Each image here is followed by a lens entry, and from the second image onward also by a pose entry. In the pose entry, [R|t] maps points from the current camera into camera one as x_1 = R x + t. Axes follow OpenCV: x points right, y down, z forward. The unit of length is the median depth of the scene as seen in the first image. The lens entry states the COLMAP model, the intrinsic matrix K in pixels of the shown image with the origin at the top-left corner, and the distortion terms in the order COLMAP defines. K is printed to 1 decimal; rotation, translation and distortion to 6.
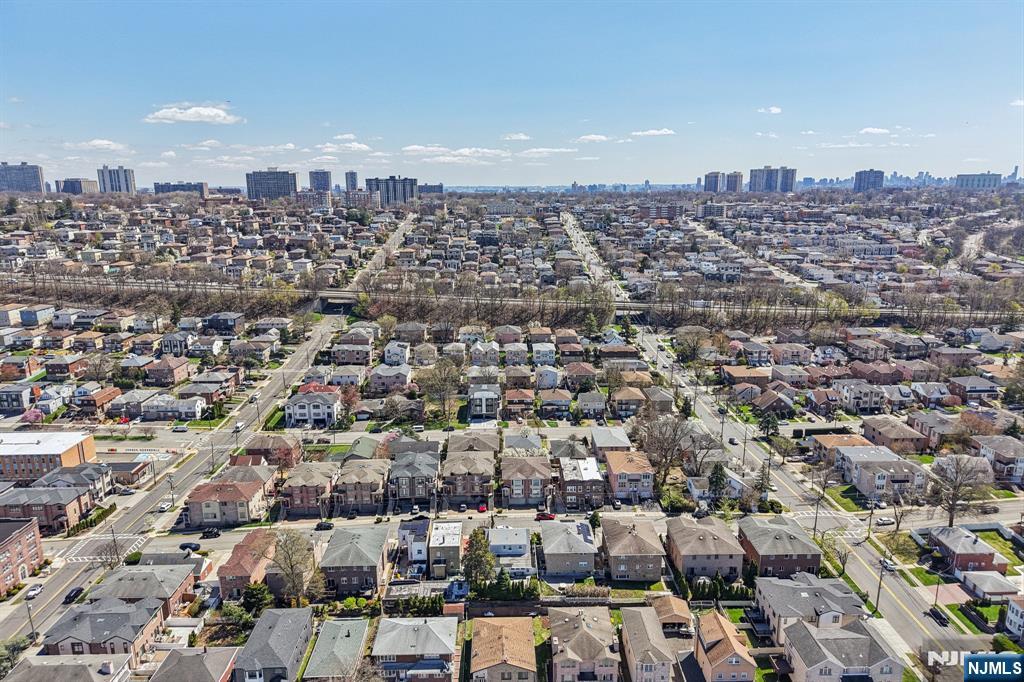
lens RADIAL K [[693.4, 0, 512.0], [0, 693.4, 341.0], [0, 0, 1]] dist [0.010988, -0.005341]
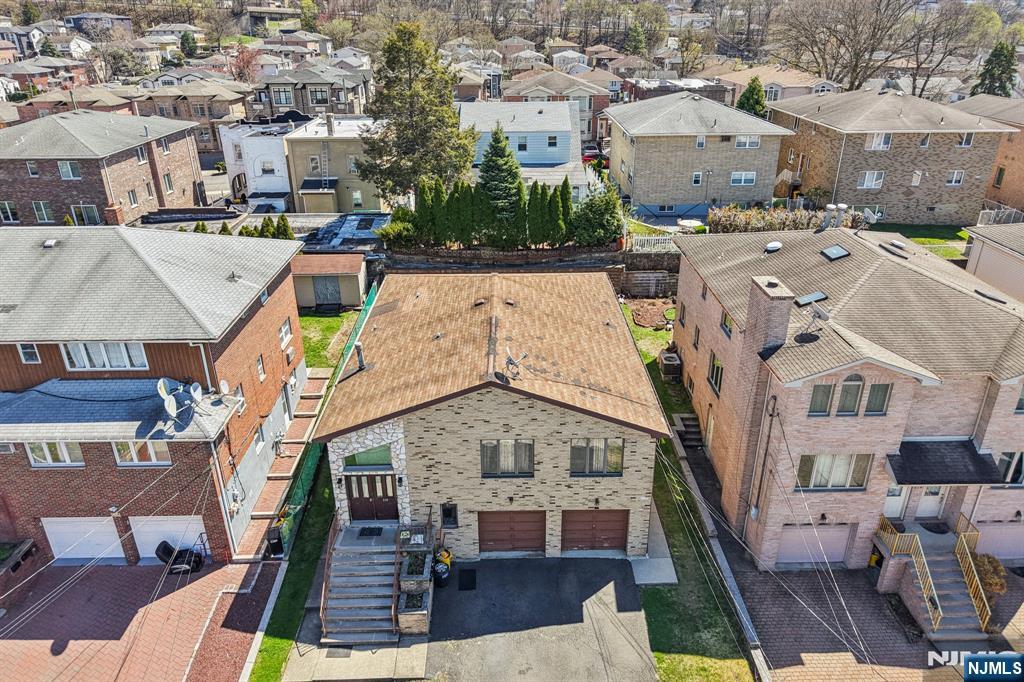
lens RADIAL K [[699.5, 0, 520.4], [0, 699.5, 339.9], [0, 0, 1]] dist [0.004536, -0.002762]
pose [[0.999988, 0.004414, 0.002112, -0.003502], [-0.004751, 0.979091, 0.203368, 0.266804], [-0.001170, -0.203375, 0.979100, 0.531657]]
